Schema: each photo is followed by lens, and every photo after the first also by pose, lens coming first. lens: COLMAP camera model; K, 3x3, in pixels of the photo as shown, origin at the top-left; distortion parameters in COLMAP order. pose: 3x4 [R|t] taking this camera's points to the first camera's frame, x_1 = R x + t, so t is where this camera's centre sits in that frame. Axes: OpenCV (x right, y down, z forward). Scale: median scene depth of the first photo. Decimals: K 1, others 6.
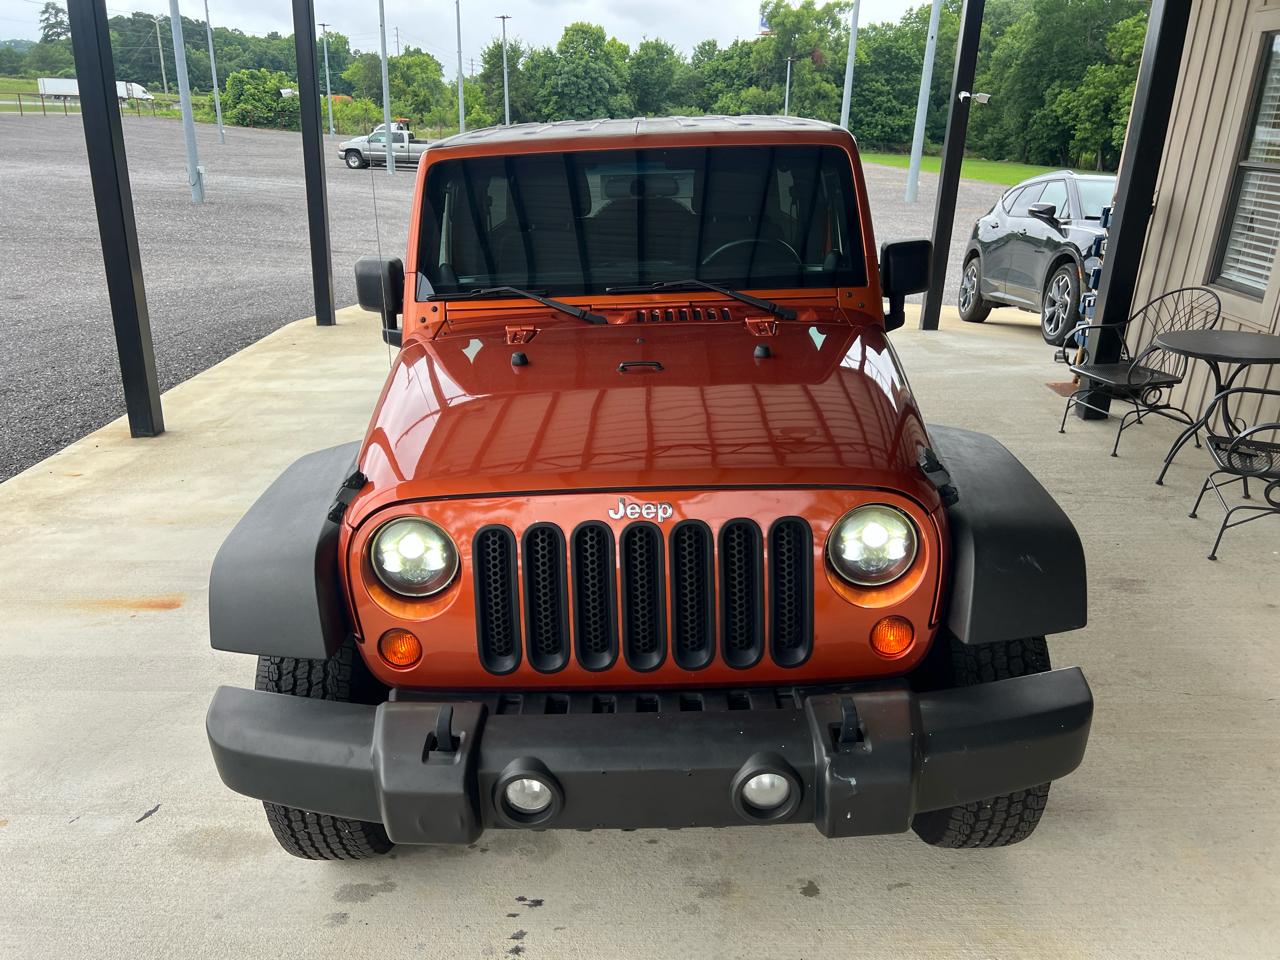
lens RADIAL K [[963.3, 0, 634.8], [0, 963.3, 487.5], [0, 0, 1]] dist [0.058556, -0.066019]
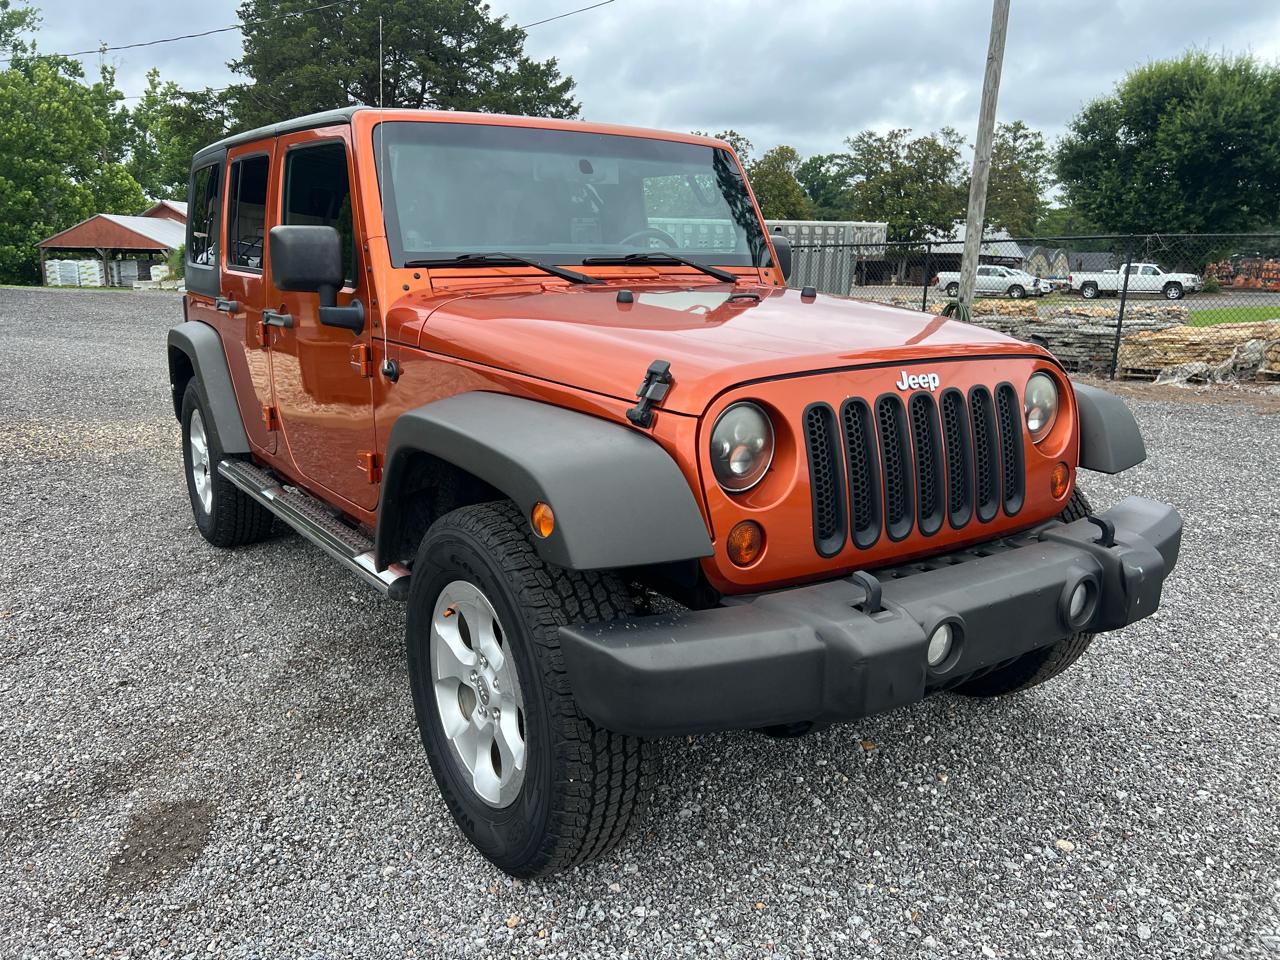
lens RADIAL K [[963.3, 0, 648.7], [0, 963.3, 475.0], [0, 0, 1]] dist [0.058556, -0.066019]
pose [[0.816953, -0.088975, 0.569799, -0.081138], [0.170513, 0.981119, -0.091271, 0.016320], [-0.550920, 0.171723, 0.816700, 0.027674]]
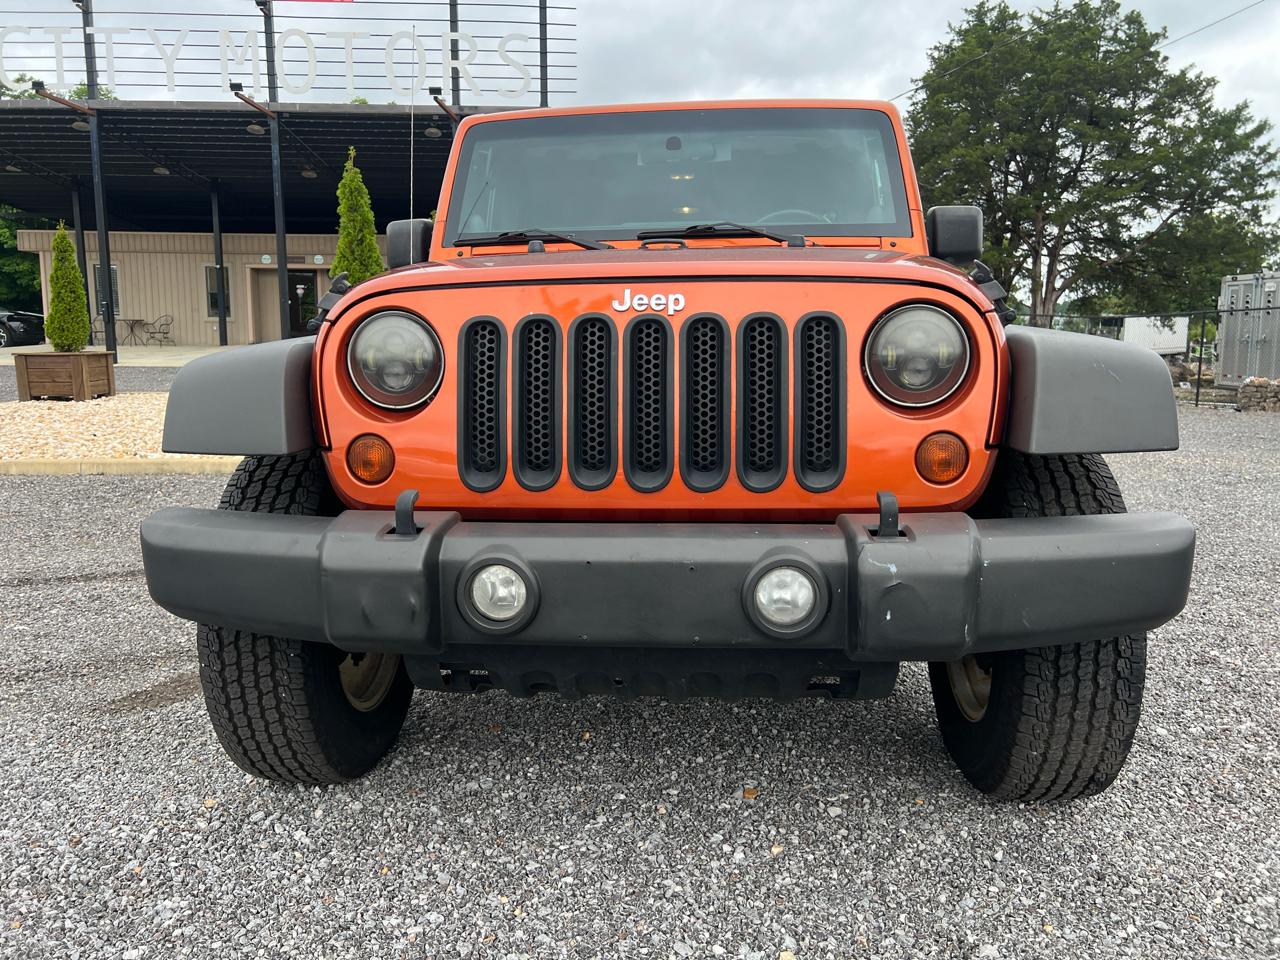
lens RADIAL K [[963.3, 0, 631.8], [0, 963.3, 477.3], [0, 0, 1]] dist [0.058556, -0.066019]
pose [[0.997766, 0.029505, -0.059944, 0.004389], [-0.041834, 0.975453, -0.216196, 0.034711], [0.052094, 0.218220, 0.974508, 0.016083]]
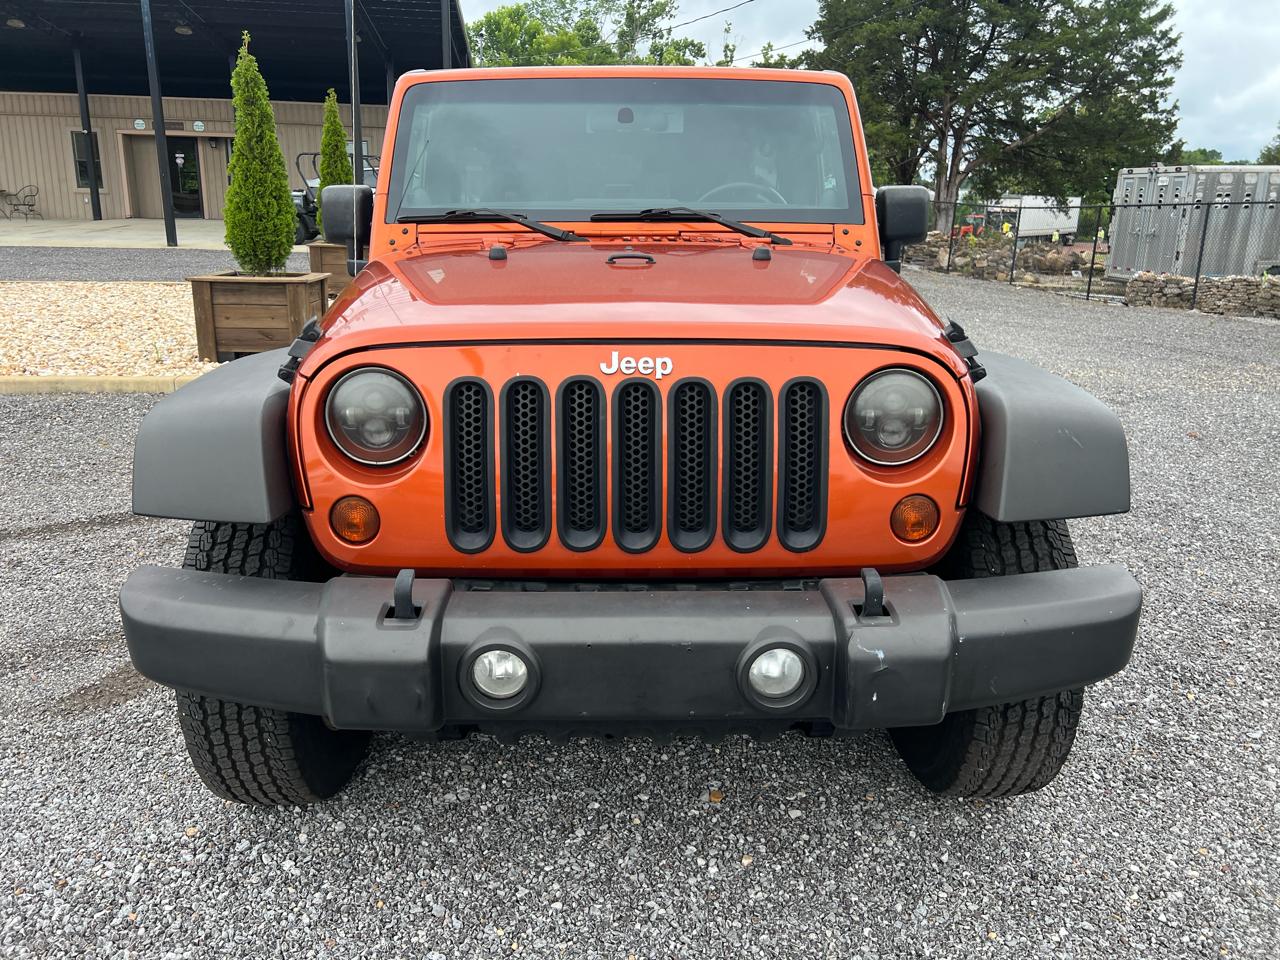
lens RADIAL K [[963.3, 0, 631.2], [0, 963.3, 475.2], [0, 0, 1]] dist [0.058556, -0.066019]
pose [[0.998789, 0.027100, 0.041065, -0.003095], [-0.023084, 0.995180, -0.095308, 0.019507], [-0.043450, 0.094244, 0.994600, 0.012218]]
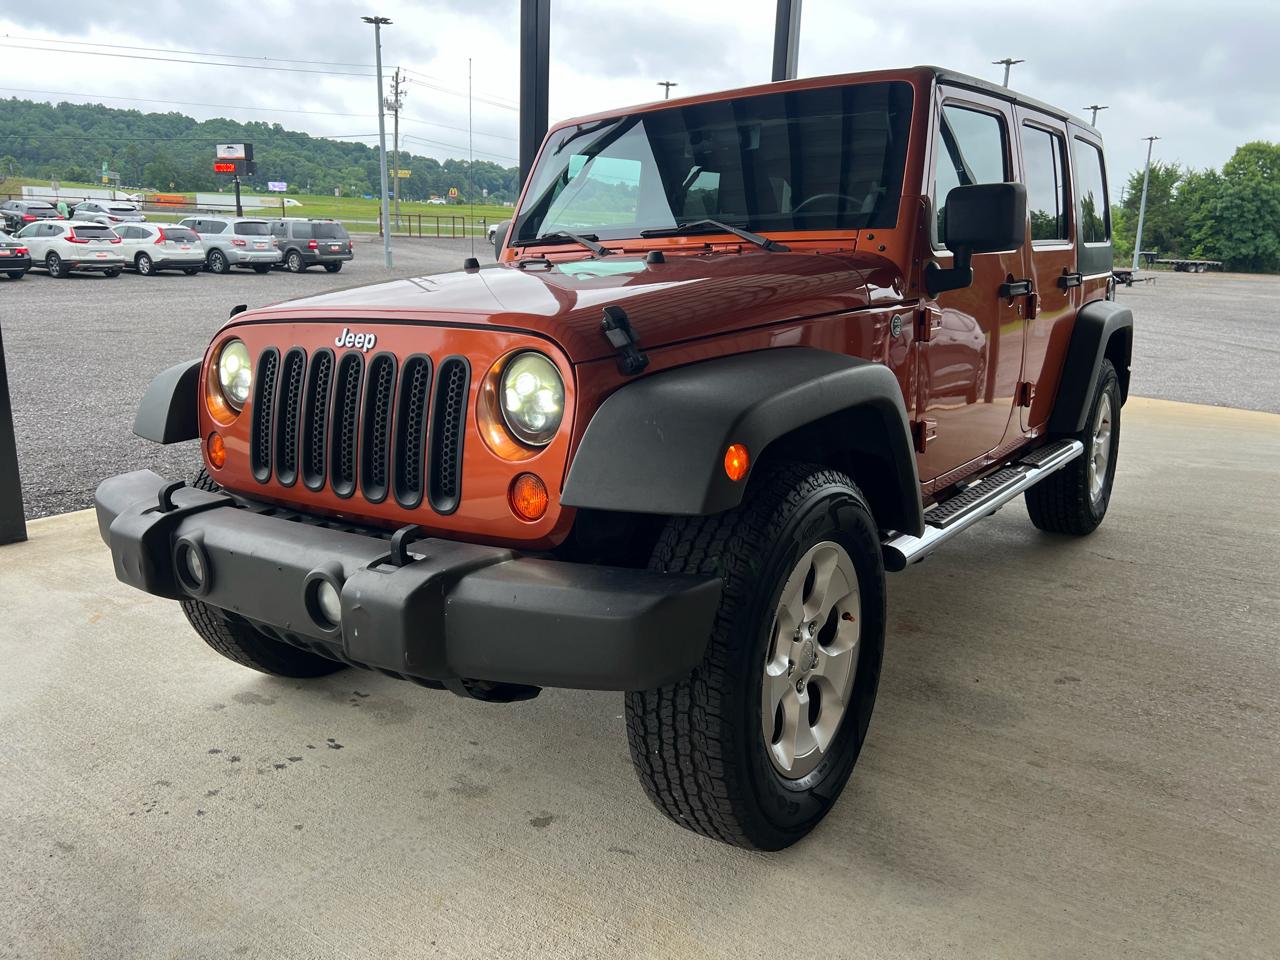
lens RADIAL K [[963.3, 0, 628.6], [0, 963.3, 480.1], [0, 0, 1]] dist [0.058556, -0.066019]
pose [[0.817734, 0.135371, -0.559451, 0.081226], [-0.207054, 0.976069, -0.066464, 0.017105], [0.537065, 0.170186, 0.826195, 0.028614]]
